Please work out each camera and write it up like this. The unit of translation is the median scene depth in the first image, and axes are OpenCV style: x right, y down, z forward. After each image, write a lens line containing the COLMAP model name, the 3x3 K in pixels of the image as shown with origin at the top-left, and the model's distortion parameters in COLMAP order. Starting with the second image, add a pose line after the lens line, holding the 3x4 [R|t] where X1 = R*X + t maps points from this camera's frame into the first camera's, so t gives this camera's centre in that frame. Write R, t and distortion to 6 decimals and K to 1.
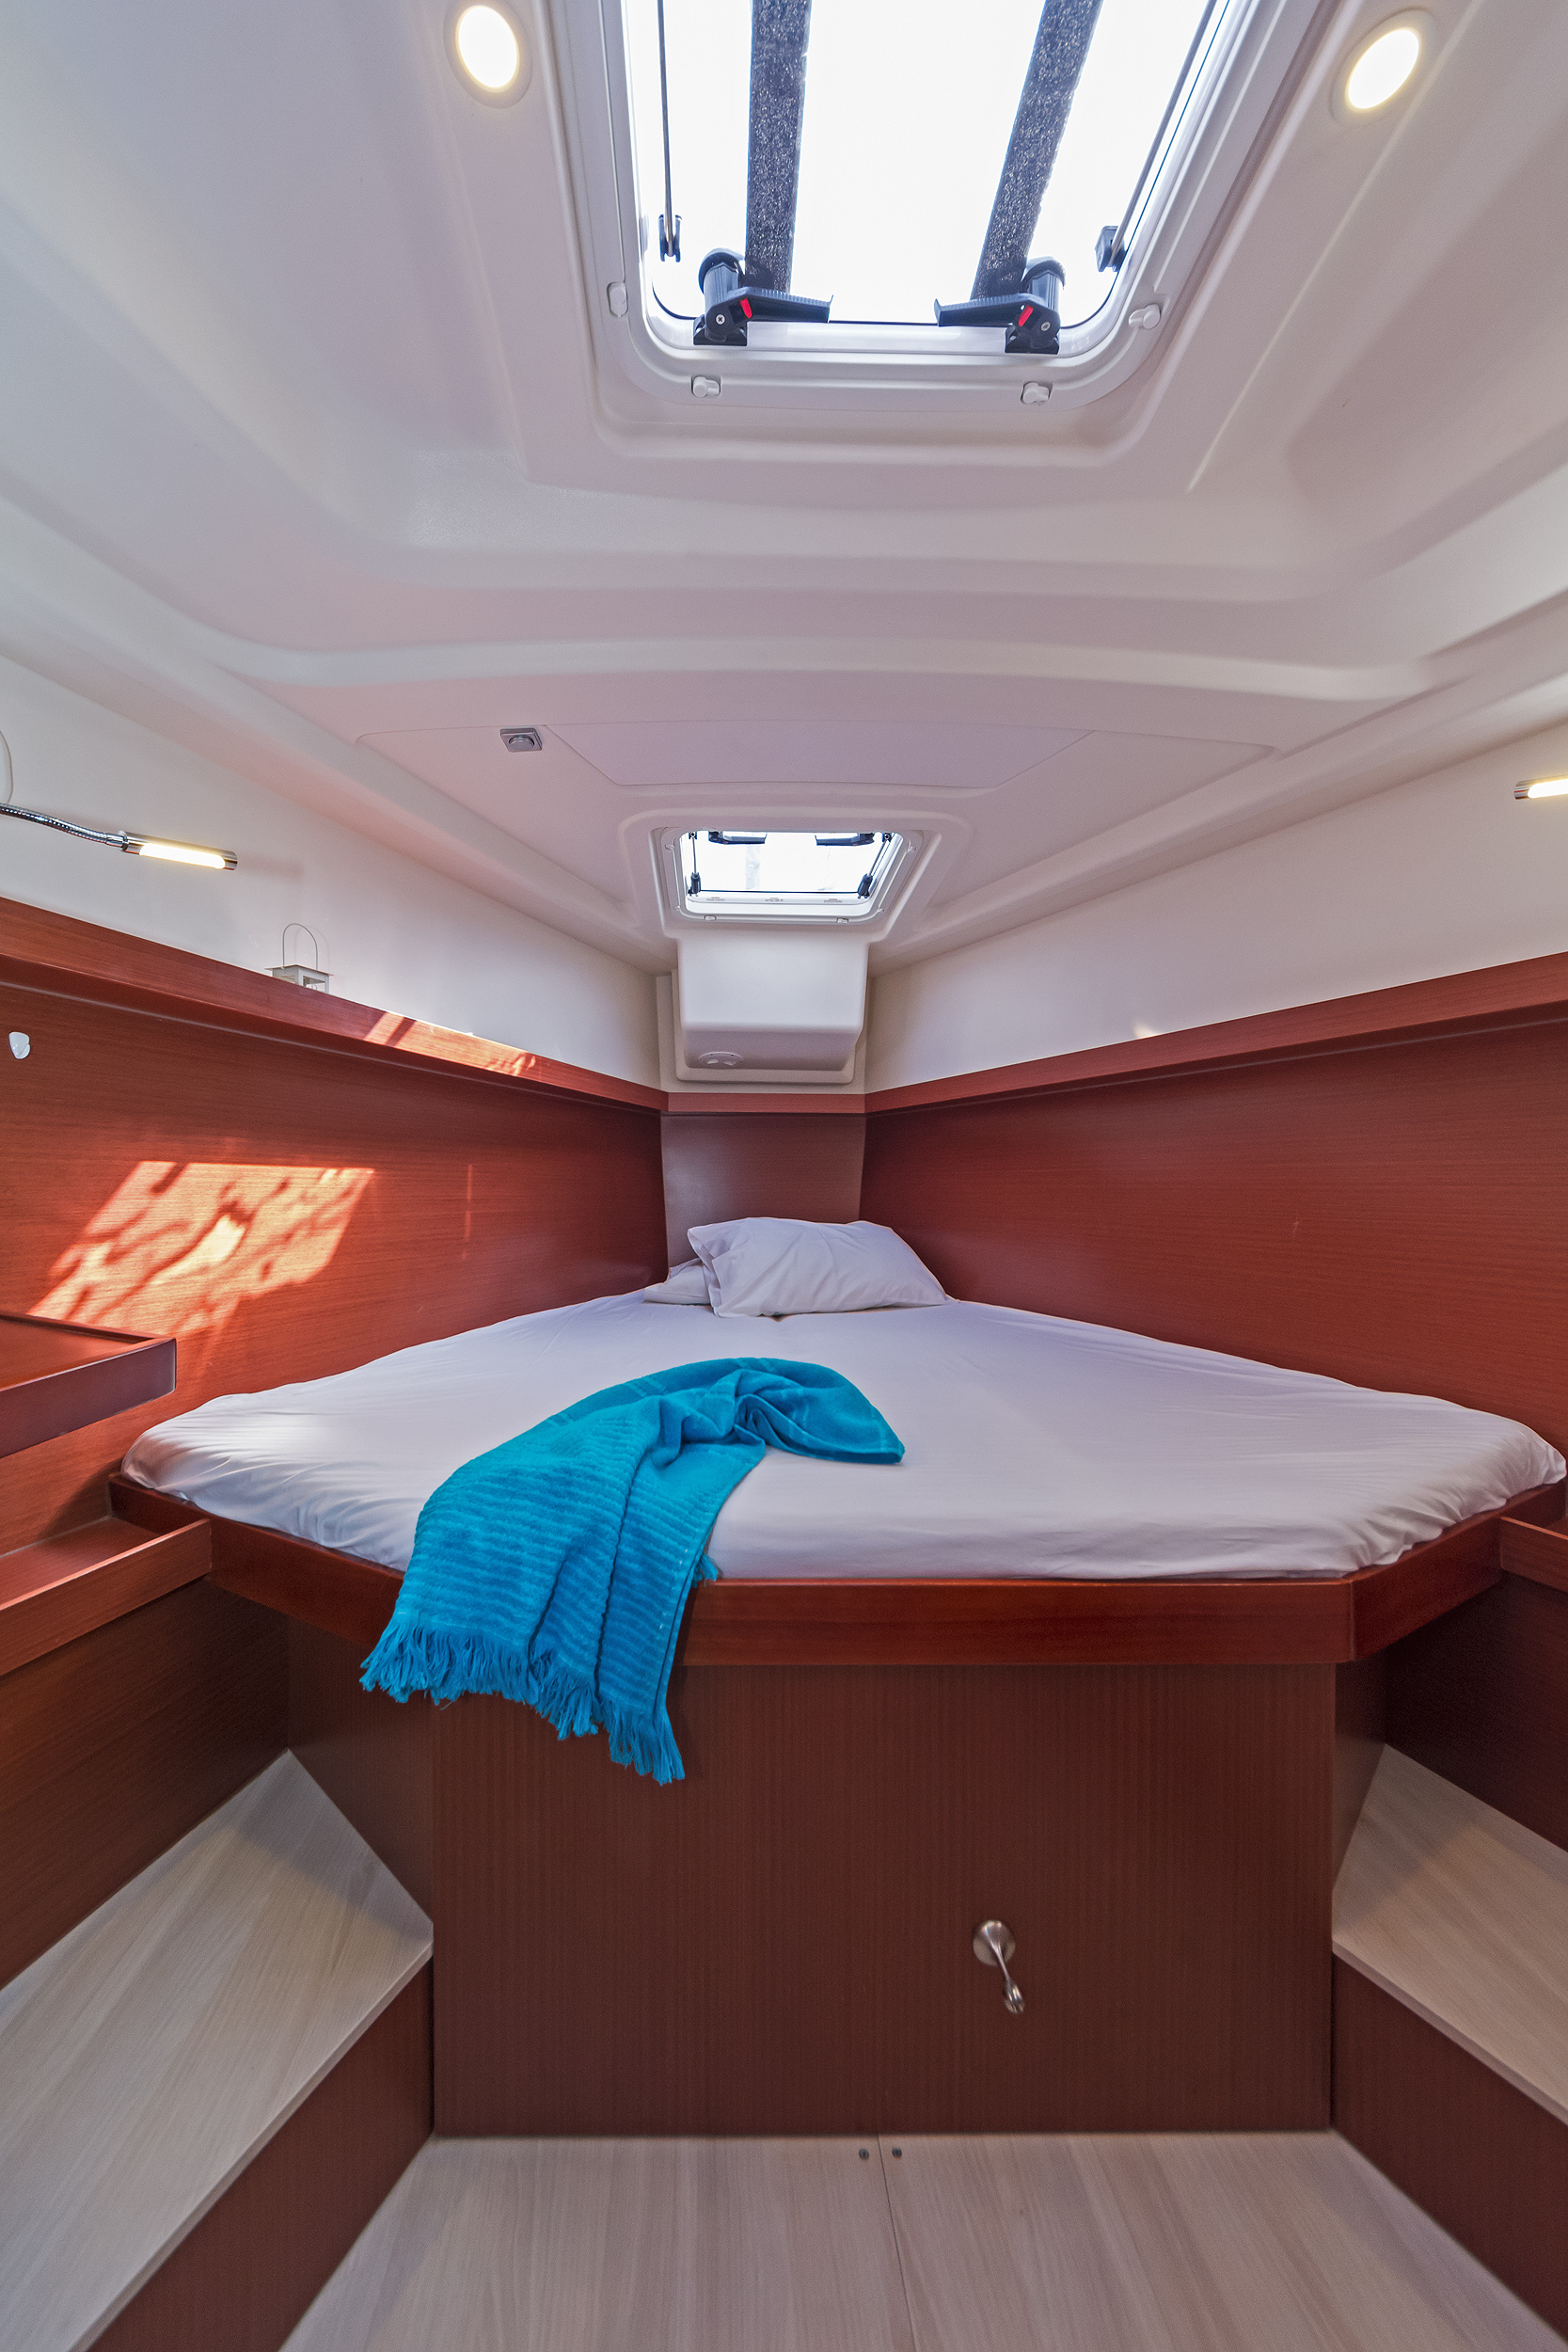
lens RADIAL K [[848.2, 0, 681.3], [0, 848.2, 1167.2], [0, 0, 1]] dist [0.017243, -0.002945]
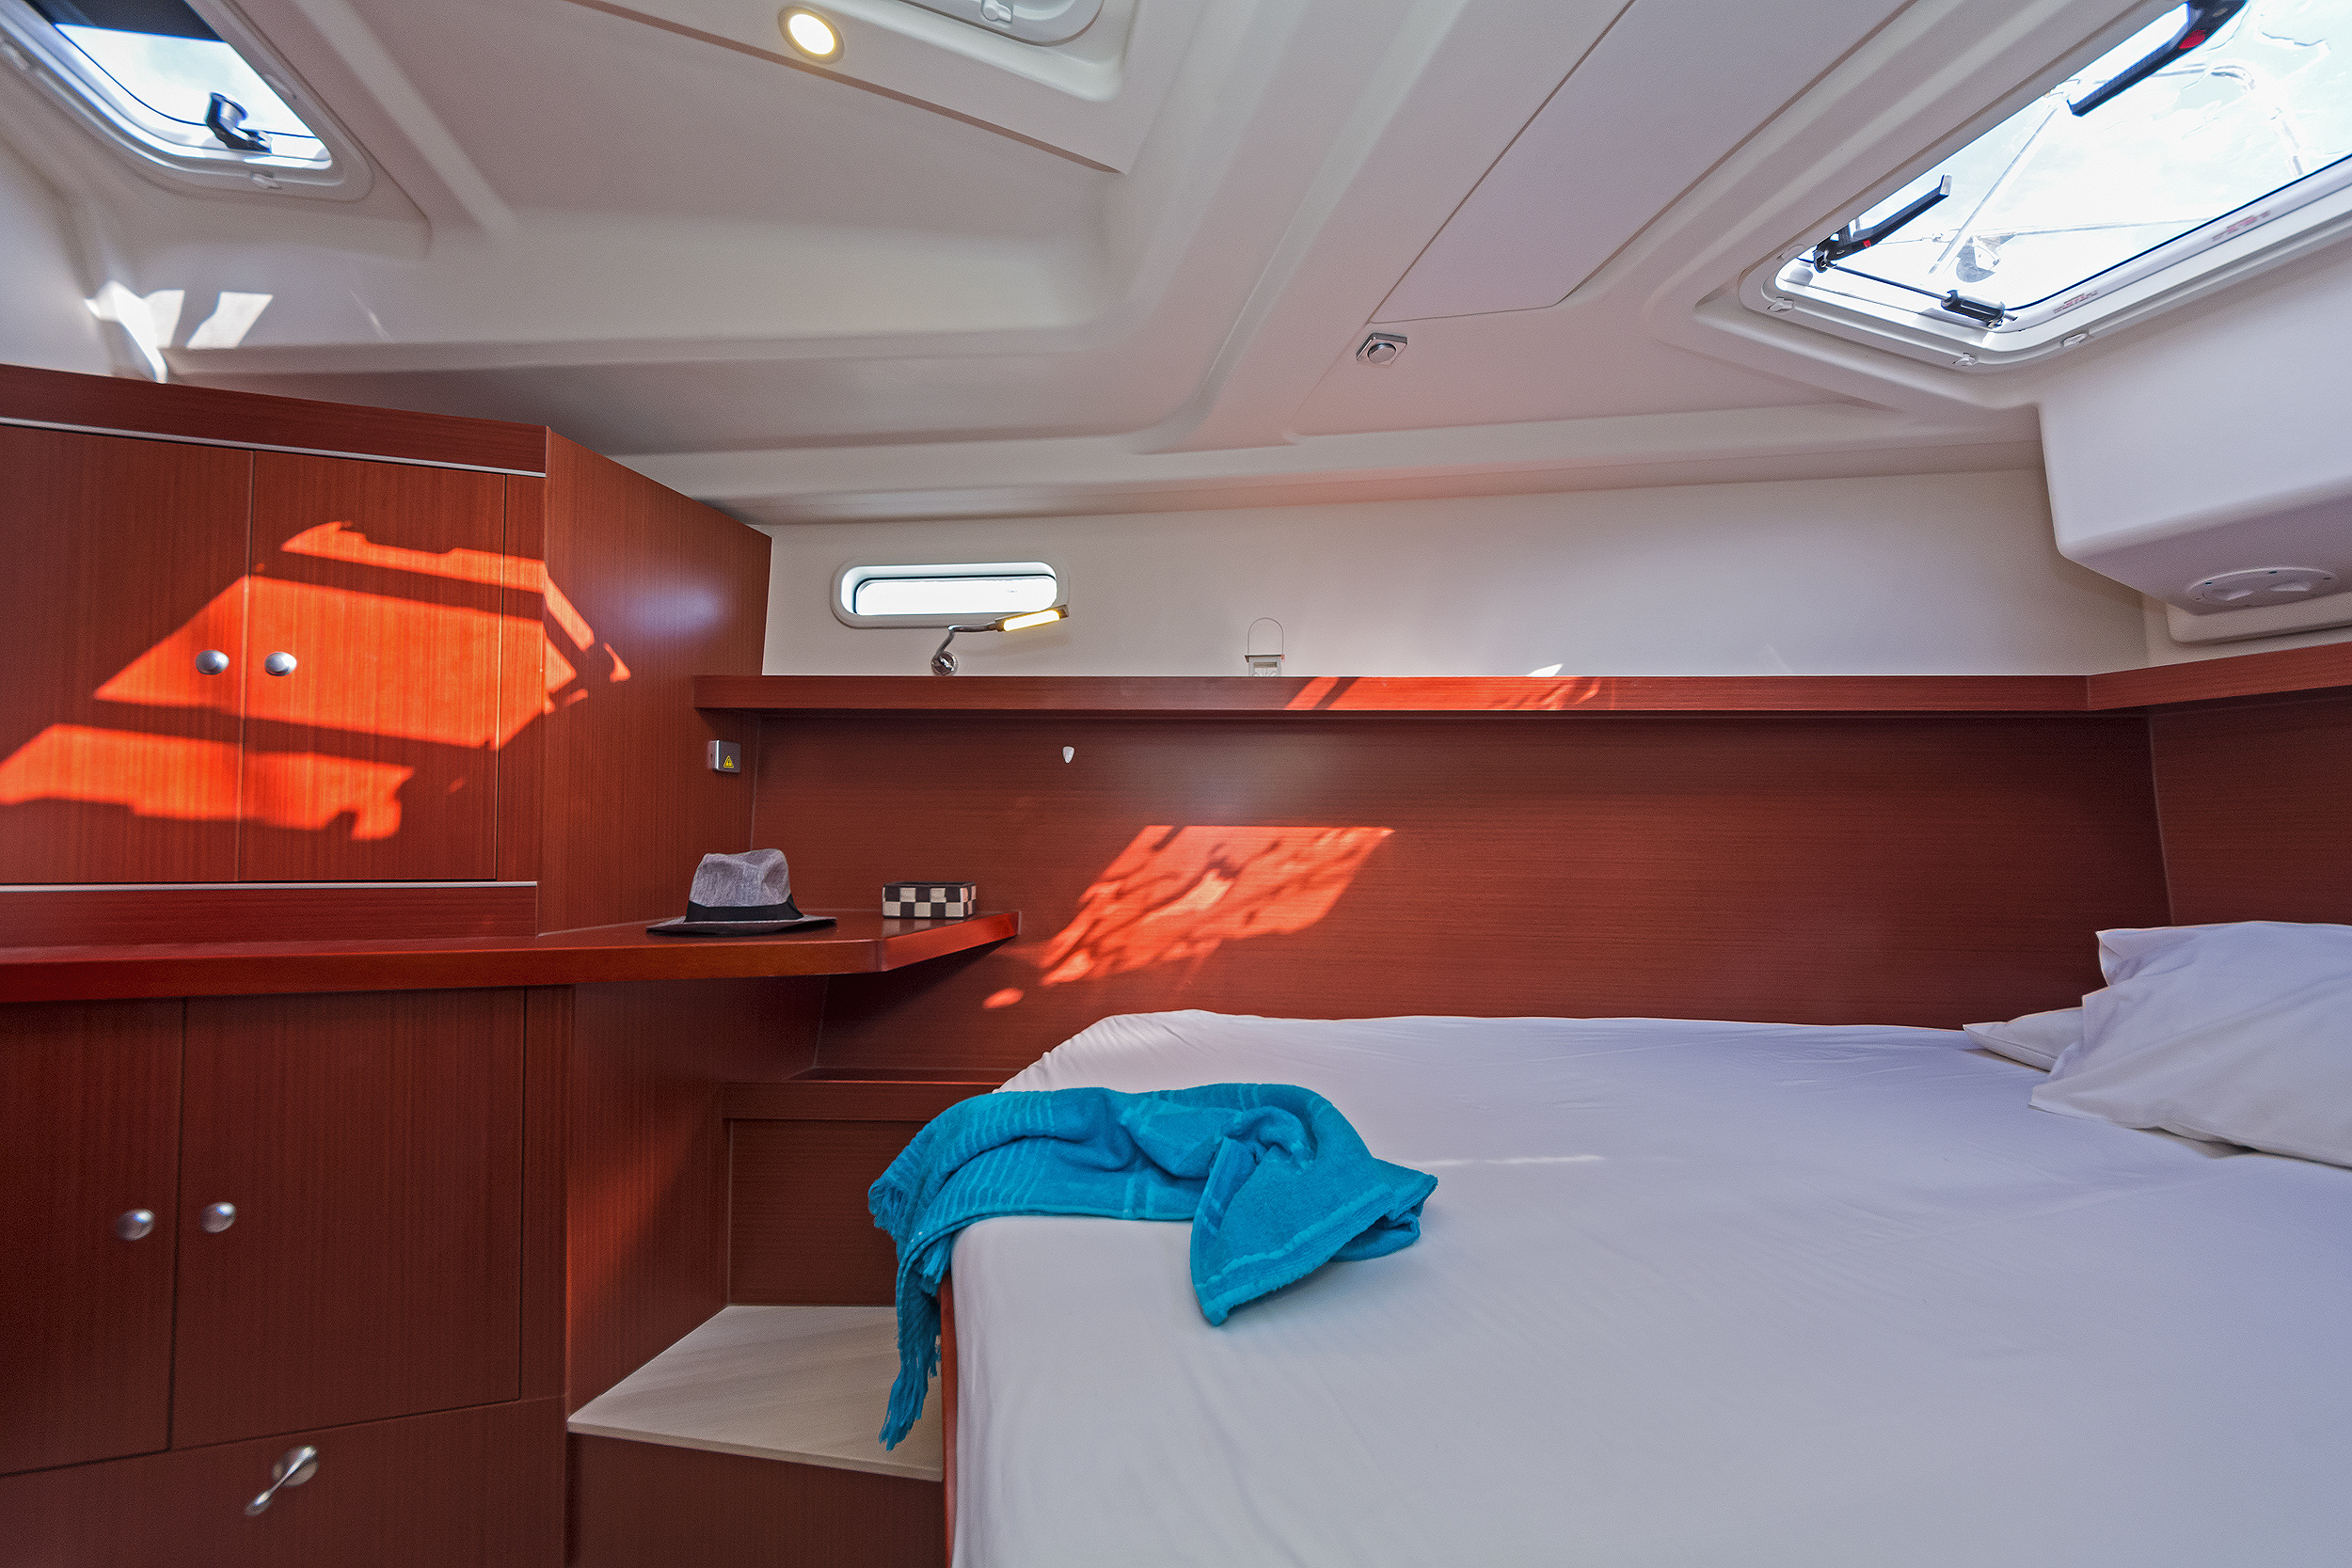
lens RADIAL K [[848.2, 0, 1171.4], [0, 848.2, 801.7], [0, 0, 1]] dist [0.017243, -0.002945]
pose [[0.332423, -0.035609, -0.942458, 0.577136], [0.017399, 0.999348, -0.031621, -0.002978], [0.942970, -0.005886, 0.332826, 0.510395]]
